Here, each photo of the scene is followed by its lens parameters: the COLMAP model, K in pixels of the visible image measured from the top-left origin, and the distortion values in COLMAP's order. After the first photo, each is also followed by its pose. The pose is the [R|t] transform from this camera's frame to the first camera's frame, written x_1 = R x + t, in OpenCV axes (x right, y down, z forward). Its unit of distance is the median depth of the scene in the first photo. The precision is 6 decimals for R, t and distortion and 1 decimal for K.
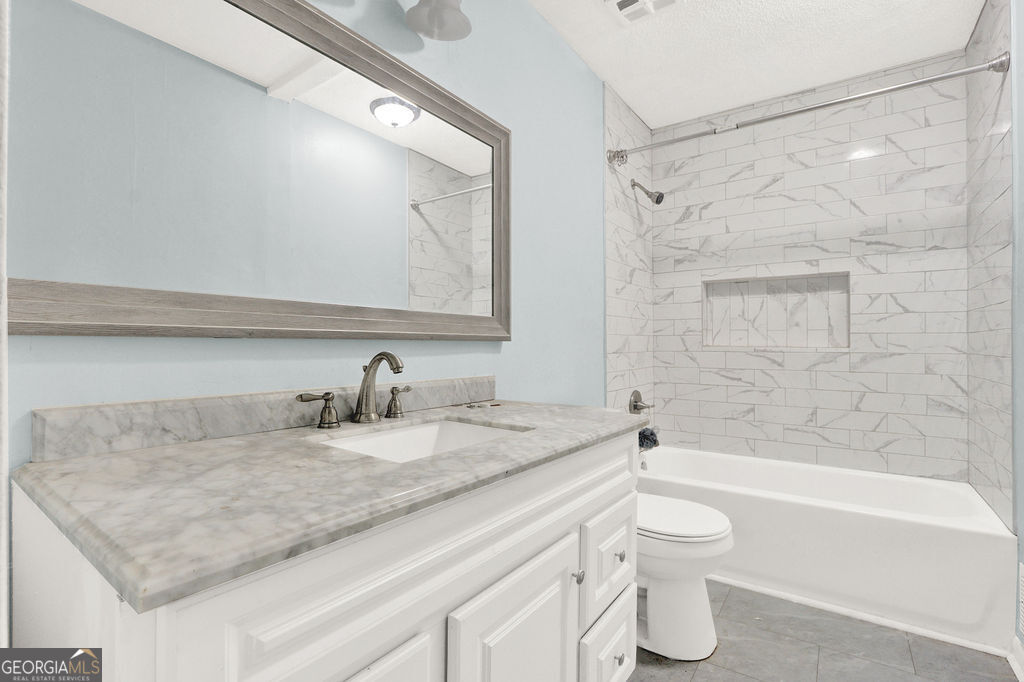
lens RADIAL K [[475.9, 0, 510.5], [0, 475.9, 339.7], [0, 0, 1]] dist [-0.014531, 0.001307]
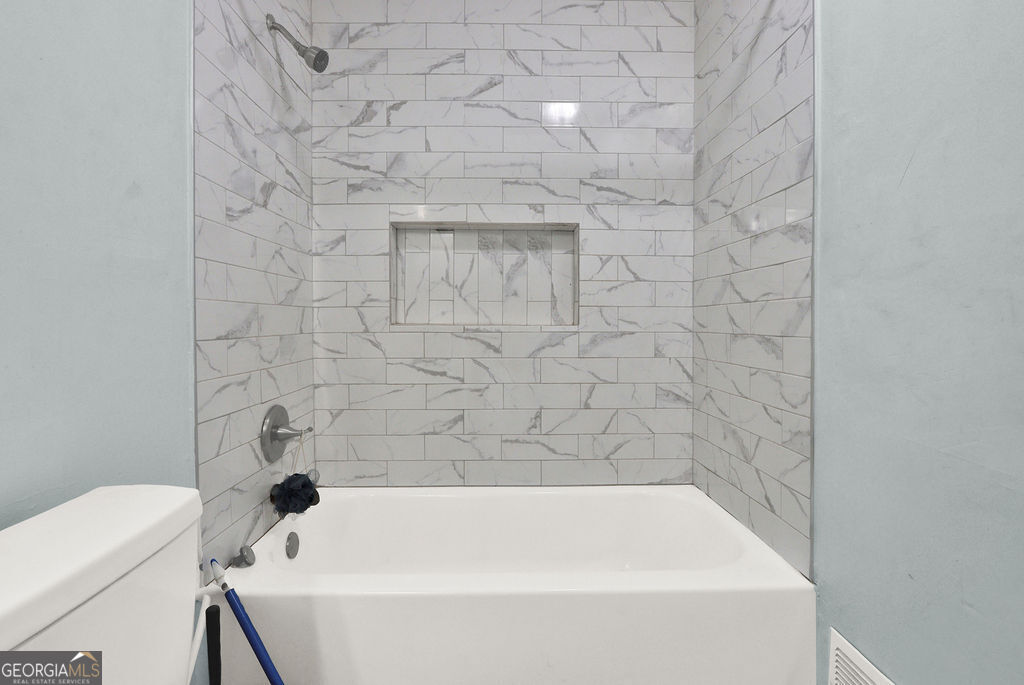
lens RADIAL K [[475.9, 0, 496.5], [0, 475.9, 323.3], [0, 0, 1]] dist [-0.014531, 0.001307]
pose [[0.812083, -0.003005, 0.583534, 0.160912], [-0.002701, 0.999957, 0.008908, 0.006885], [-0.583535, -0.008810, 0.812040, 0.435589]]
